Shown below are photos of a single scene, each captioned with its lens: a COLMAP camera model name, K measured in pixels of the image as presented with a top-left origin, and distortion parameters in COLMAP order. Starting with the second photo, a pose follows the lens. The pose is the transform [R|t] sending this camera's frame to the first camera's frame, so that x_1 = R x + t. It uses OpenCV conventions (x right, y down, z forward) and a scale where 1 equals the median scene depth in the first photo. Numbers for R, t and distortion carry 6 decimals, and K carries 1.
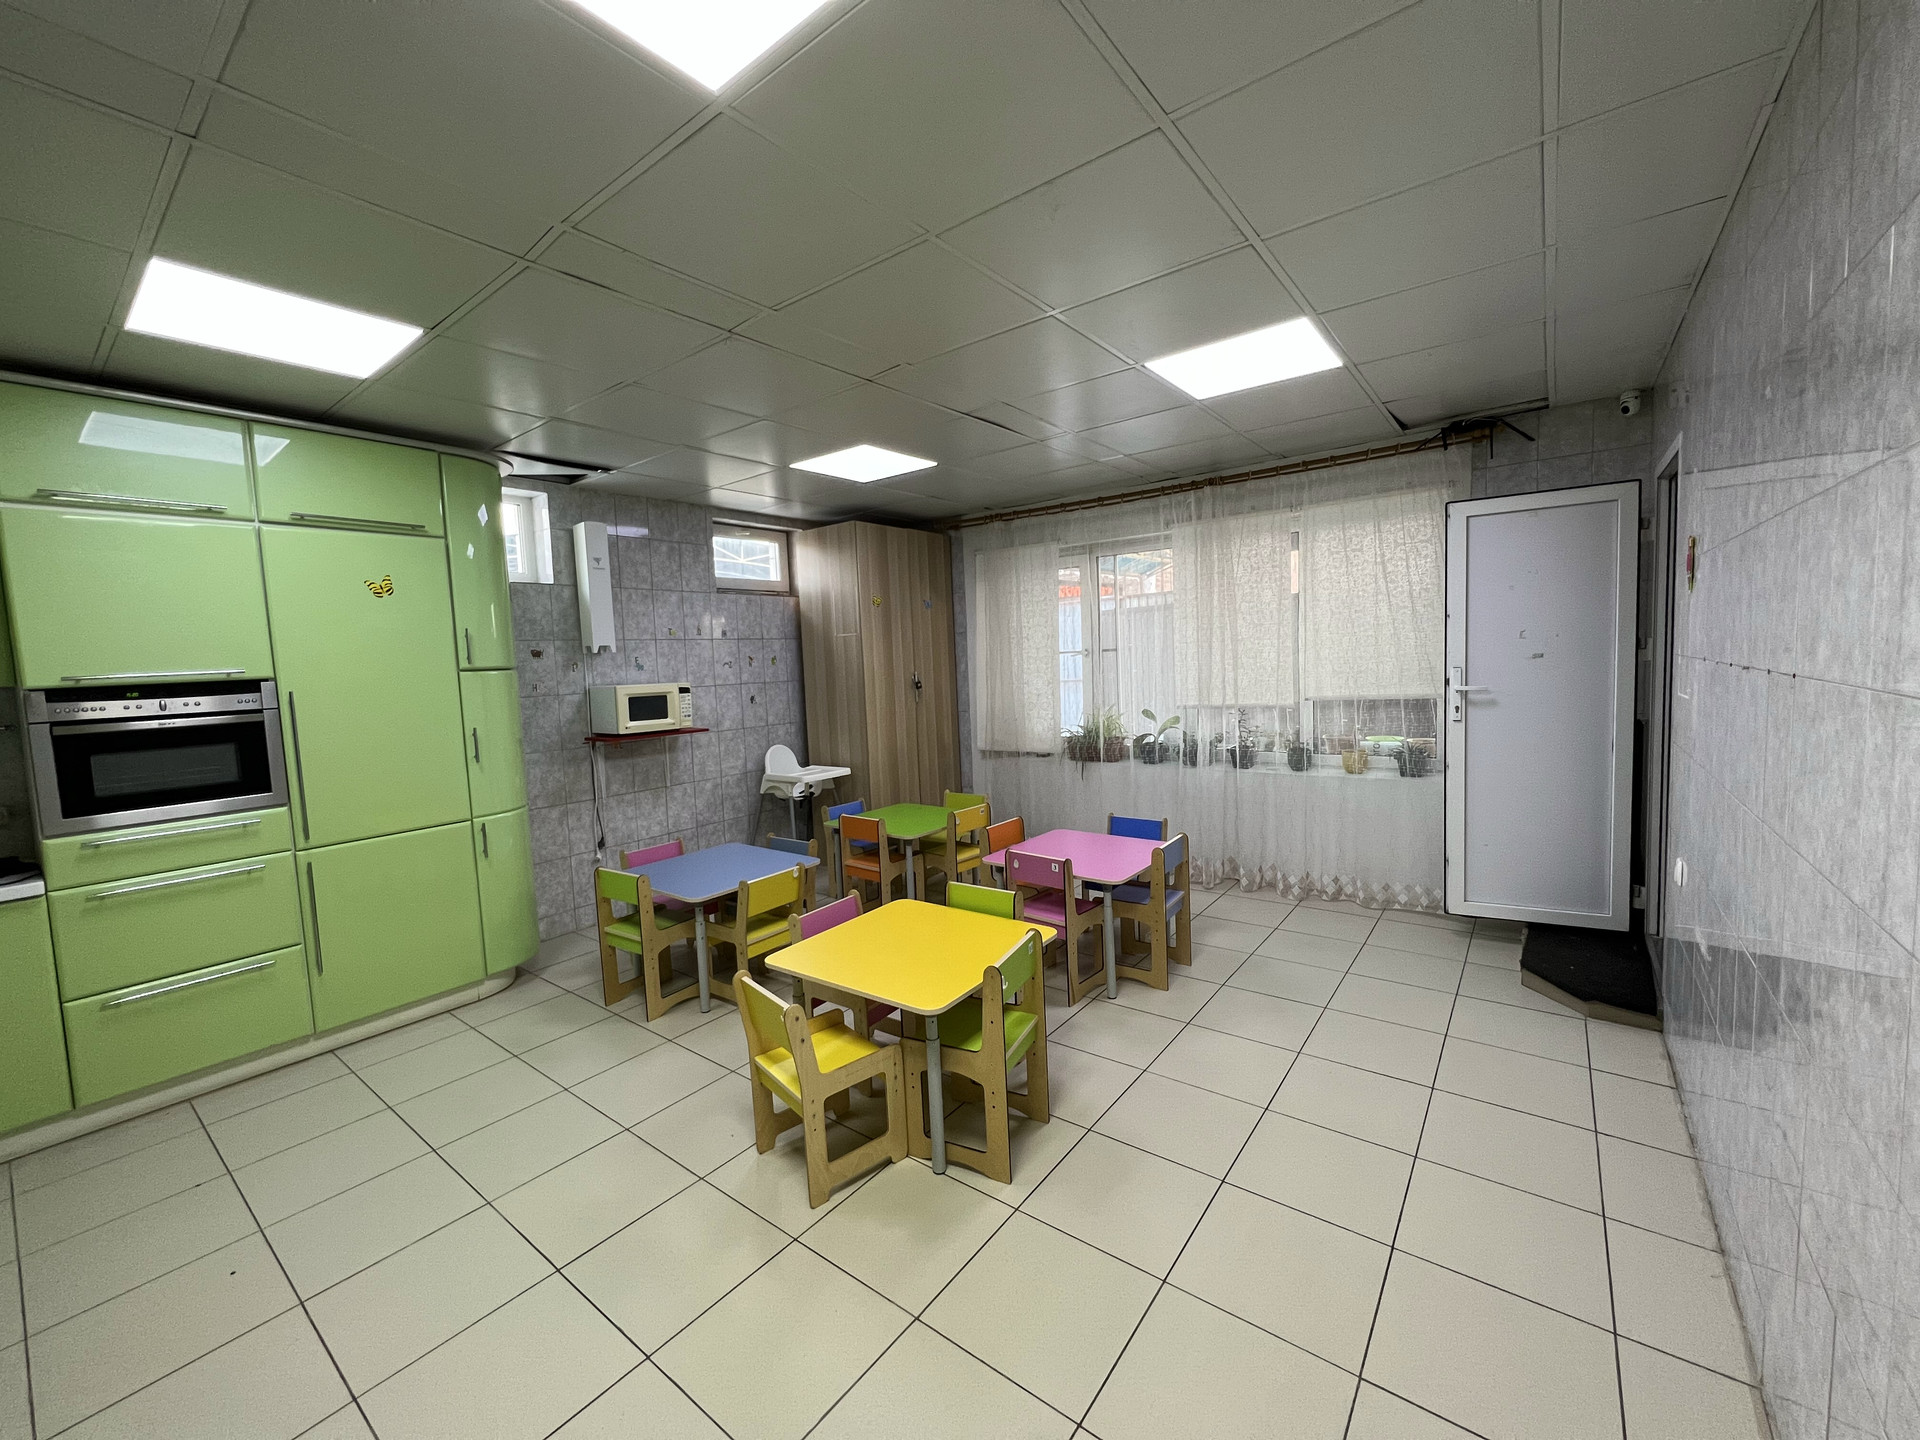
lens RADIAL K [[767.2, 0, 960.3], [0, 767.2, 717.5], [0, 0, 1]] dist [-0.002733, 0.000809]
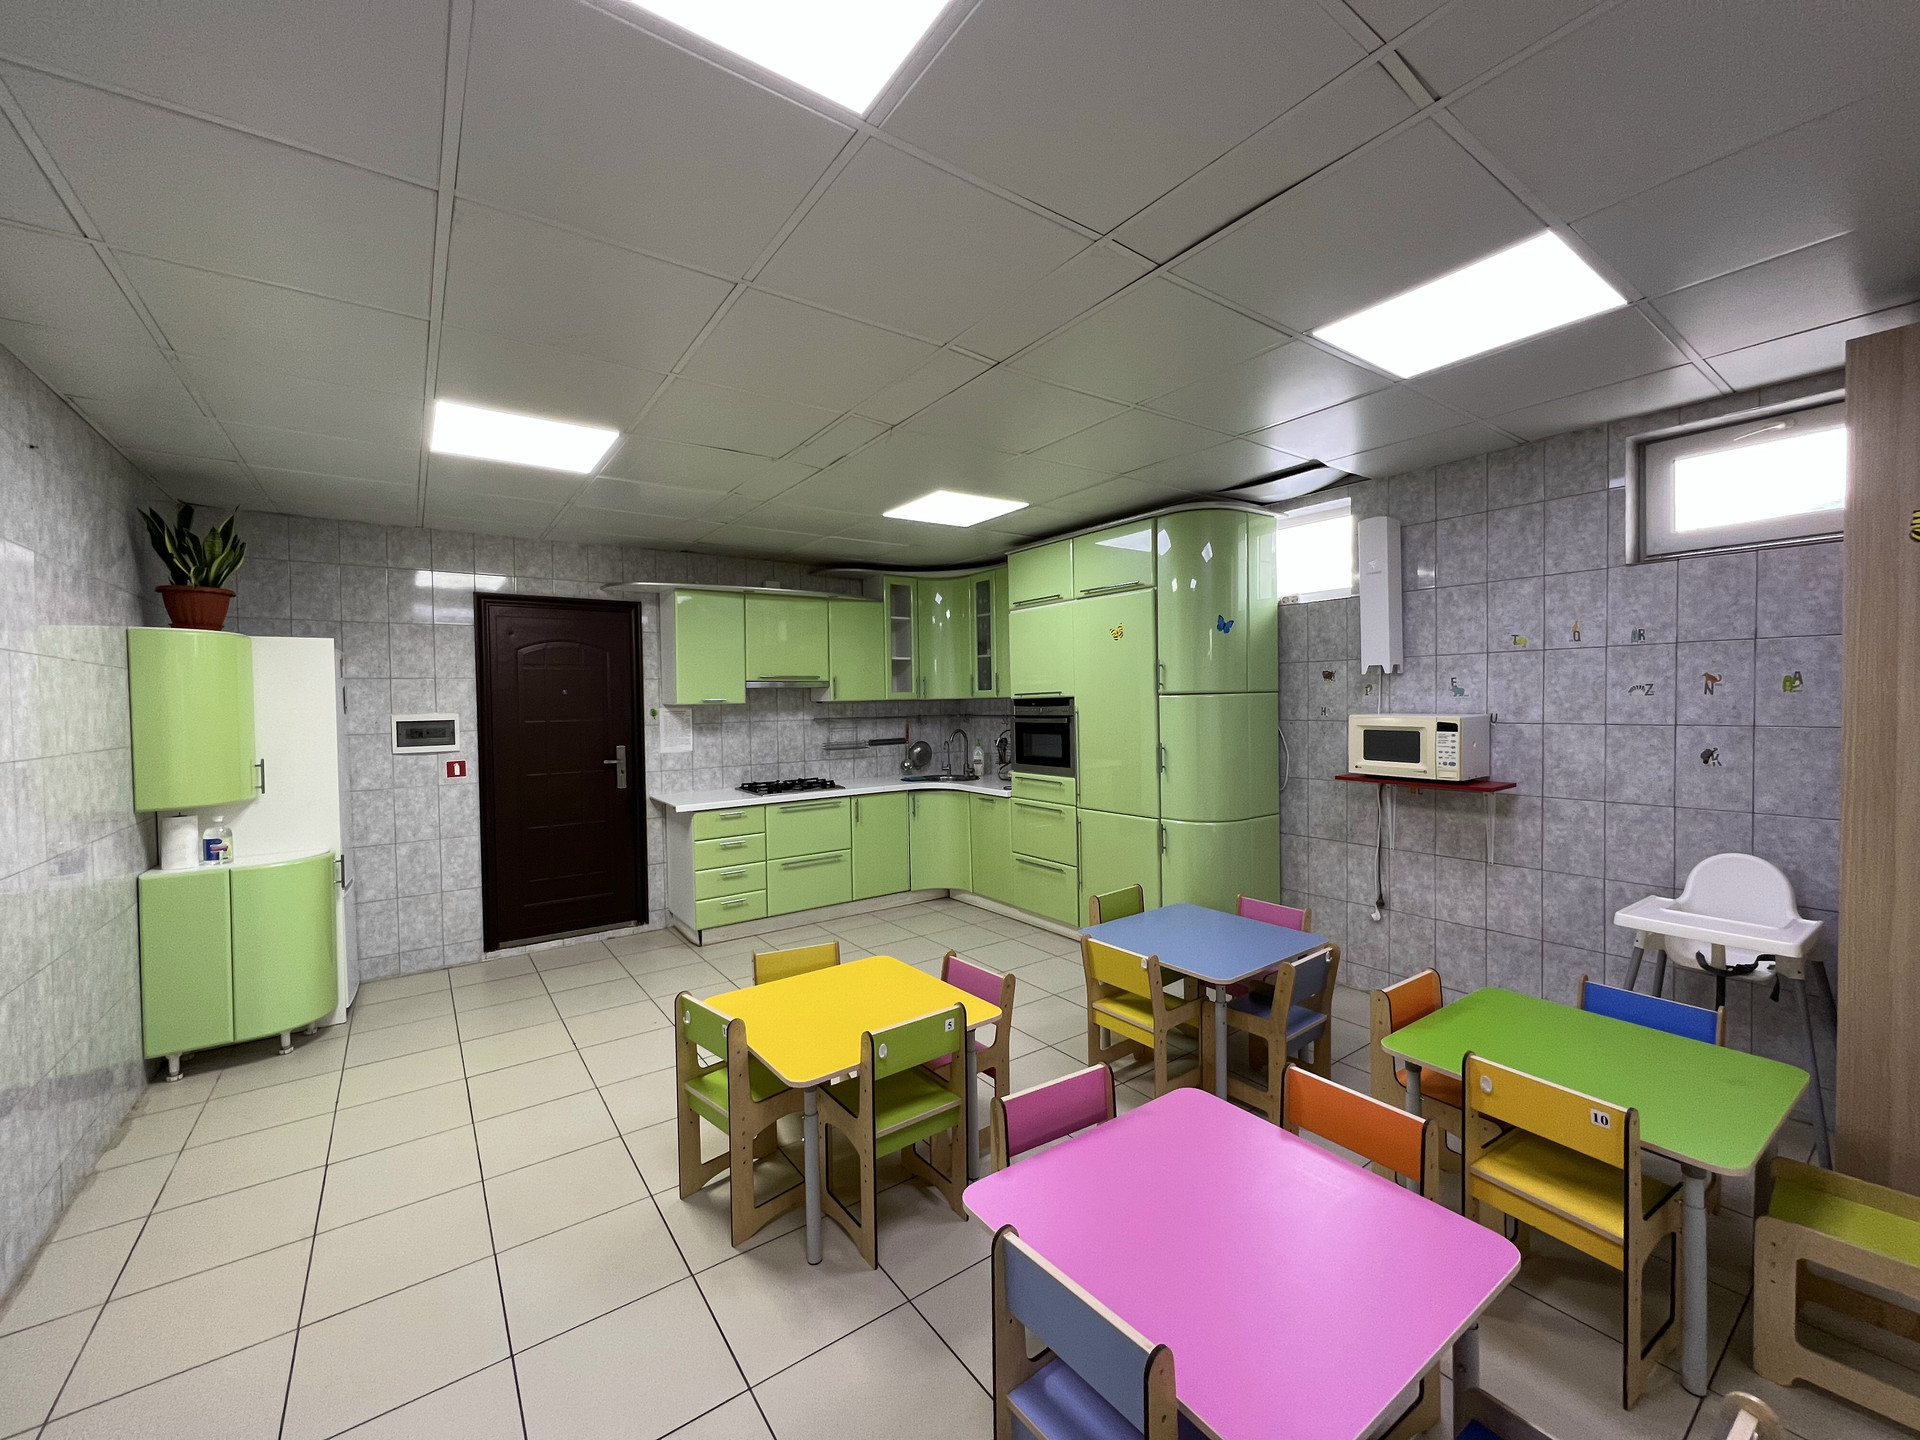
lens RADIAL K [[767.2, 0, 957.4], [0, 767.2, 721.1], [0, 0, 1]] dist [-0.002733, 0.000809]
pose [[-0.283133, 0.072494, -0.956337, 0.428570], [-0.045042, 0.995034, 0.088762, -0.081378], [0.958022, 0.068207, -0.278462, 0.750490]]
